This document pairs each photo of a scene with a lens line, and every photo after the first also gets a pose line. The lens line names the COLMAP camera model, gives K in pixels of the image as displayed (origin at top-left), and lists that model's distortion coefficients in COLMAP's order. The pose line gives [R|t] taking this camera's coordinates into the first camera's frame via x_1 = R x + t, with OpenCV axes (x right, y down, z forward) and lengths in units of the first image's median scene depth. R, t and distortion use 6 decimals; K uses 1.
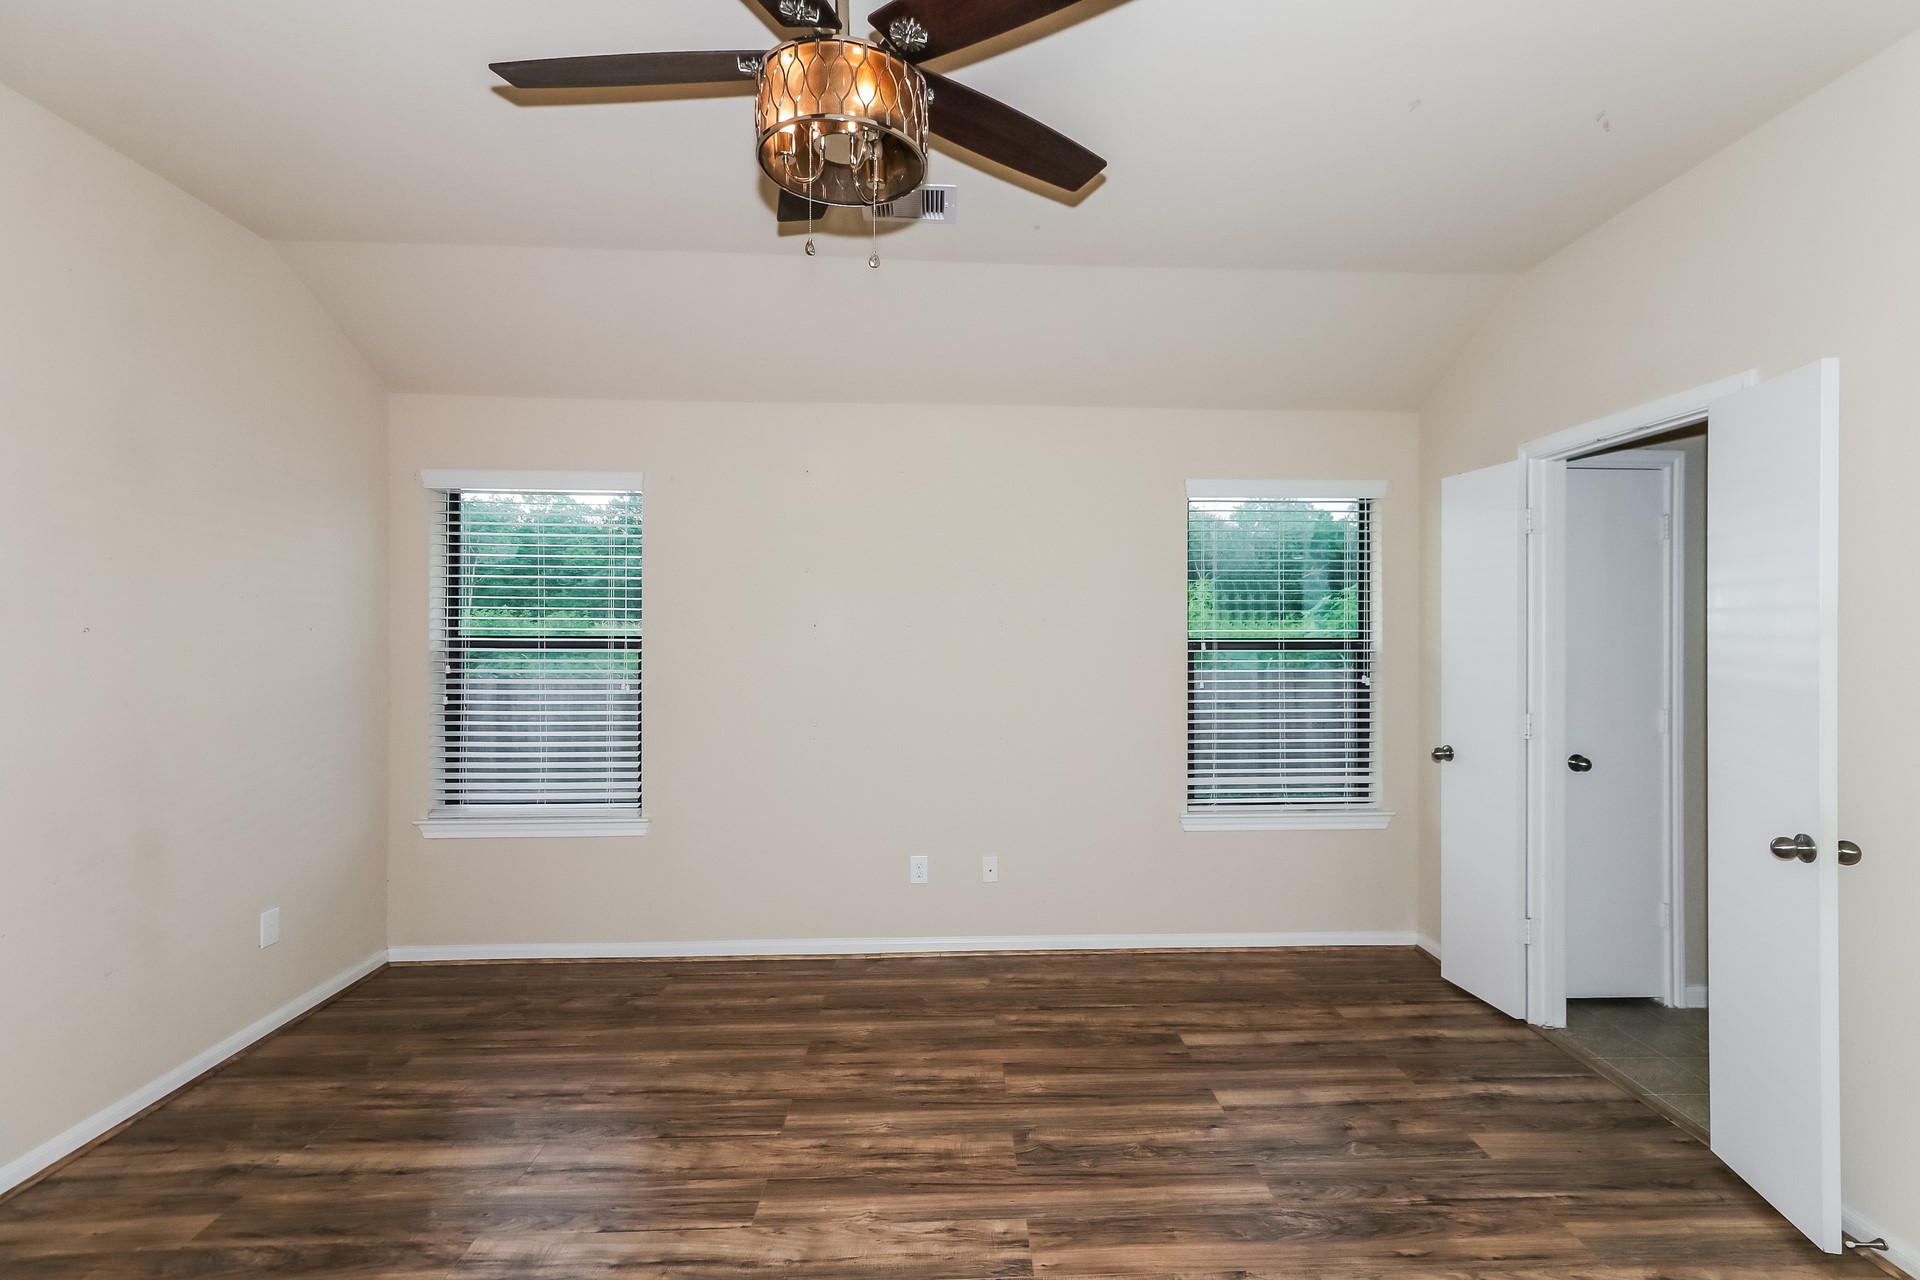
lens RADIAL K [[894.4, 0, 985.2], [0, 894.4, 637.7], [0, 0, 1]] dist [0.008224, 0.000202]
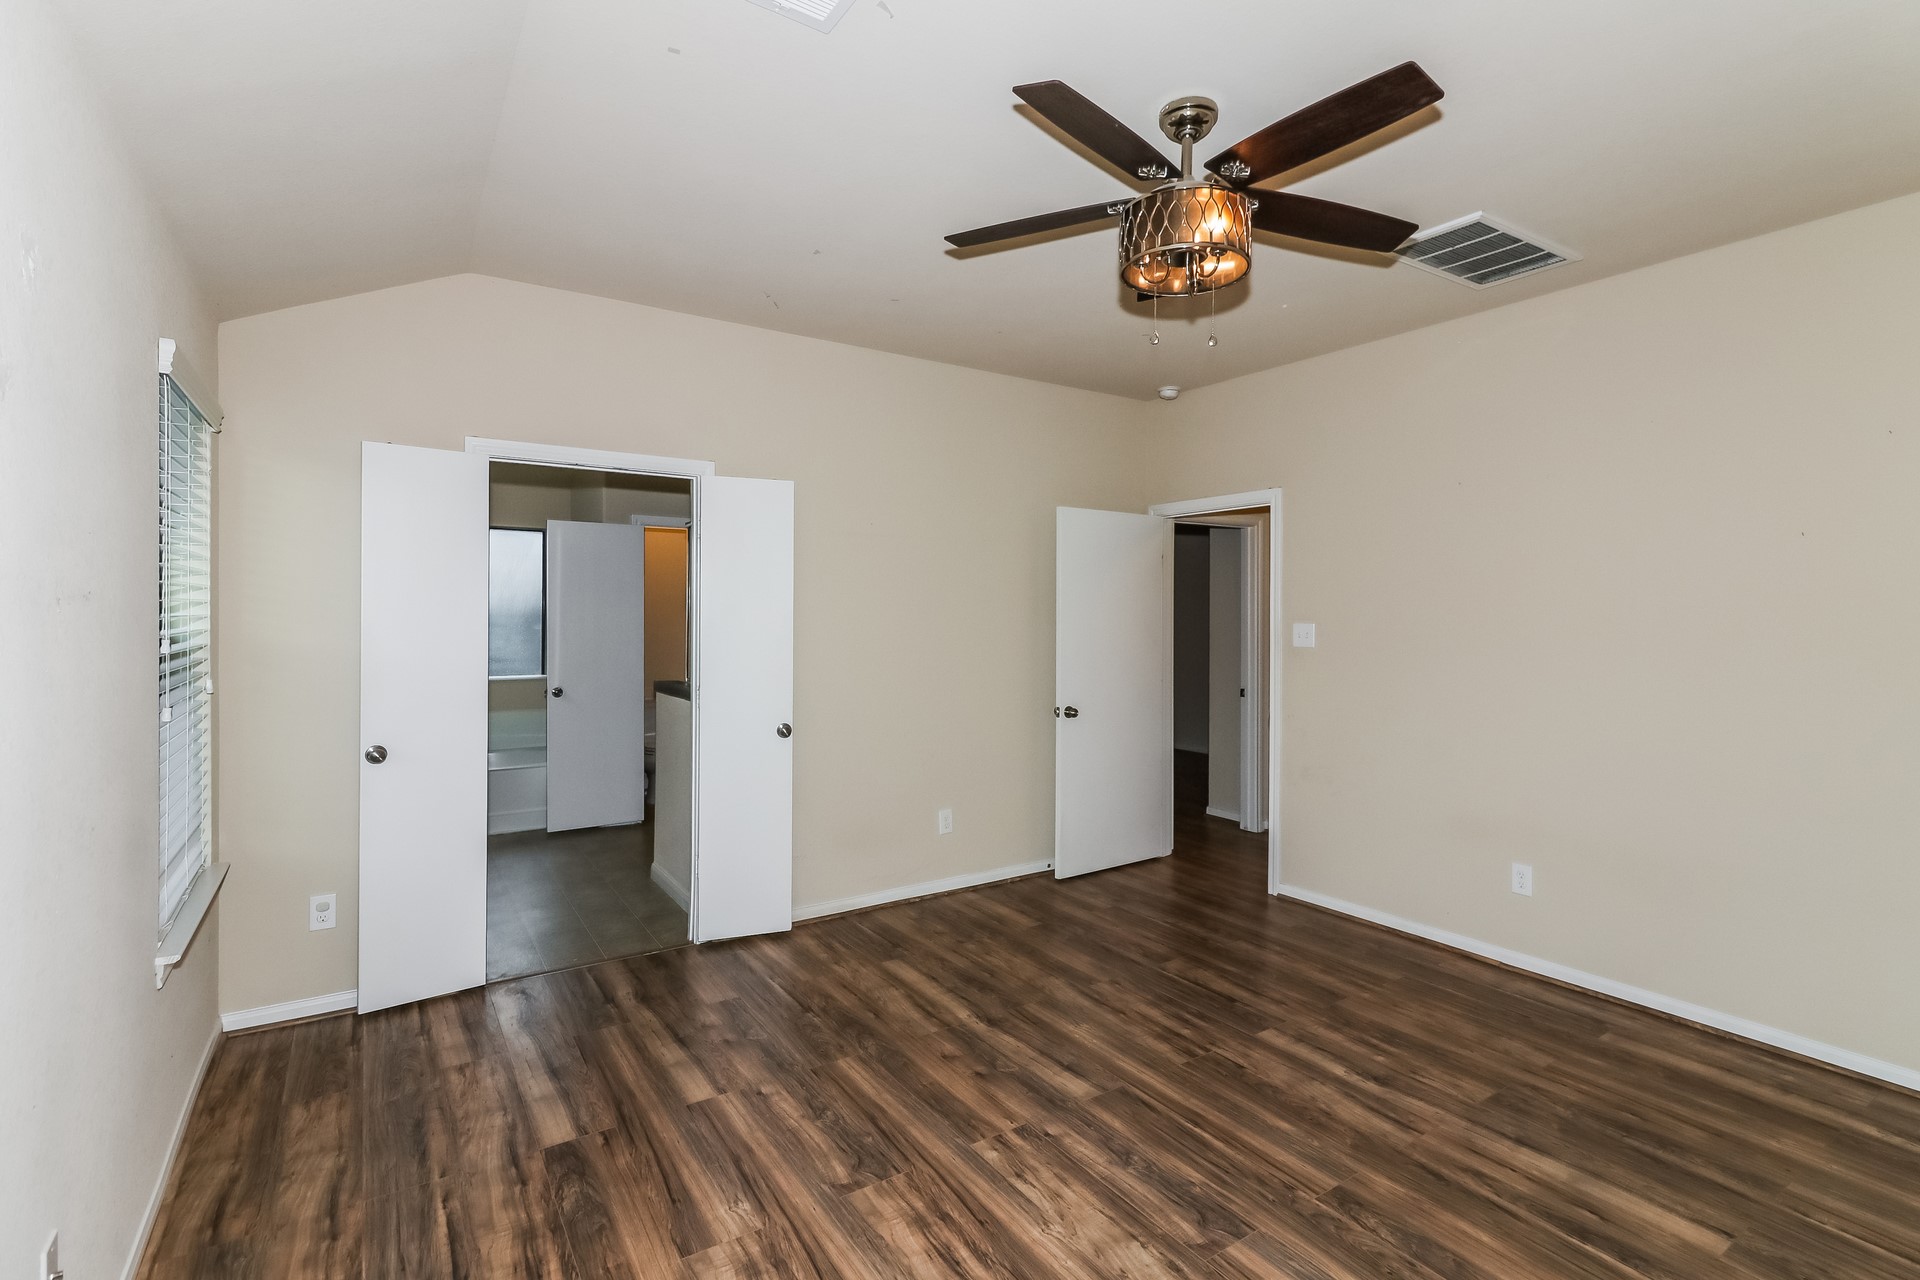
lens RADIAL K [[894.4, 0, 985.2], [0, 894.4, 637.7], [0, 0, 1]] dist [0.008224, 0.000202]
pose [[-0.520981, -0.027749, 0.853117, -0.740216], [-0.001387, 0.999498, 0.031663, -0.022371], [-0.853567, 0.015313, -0.520758, 1.269657]]
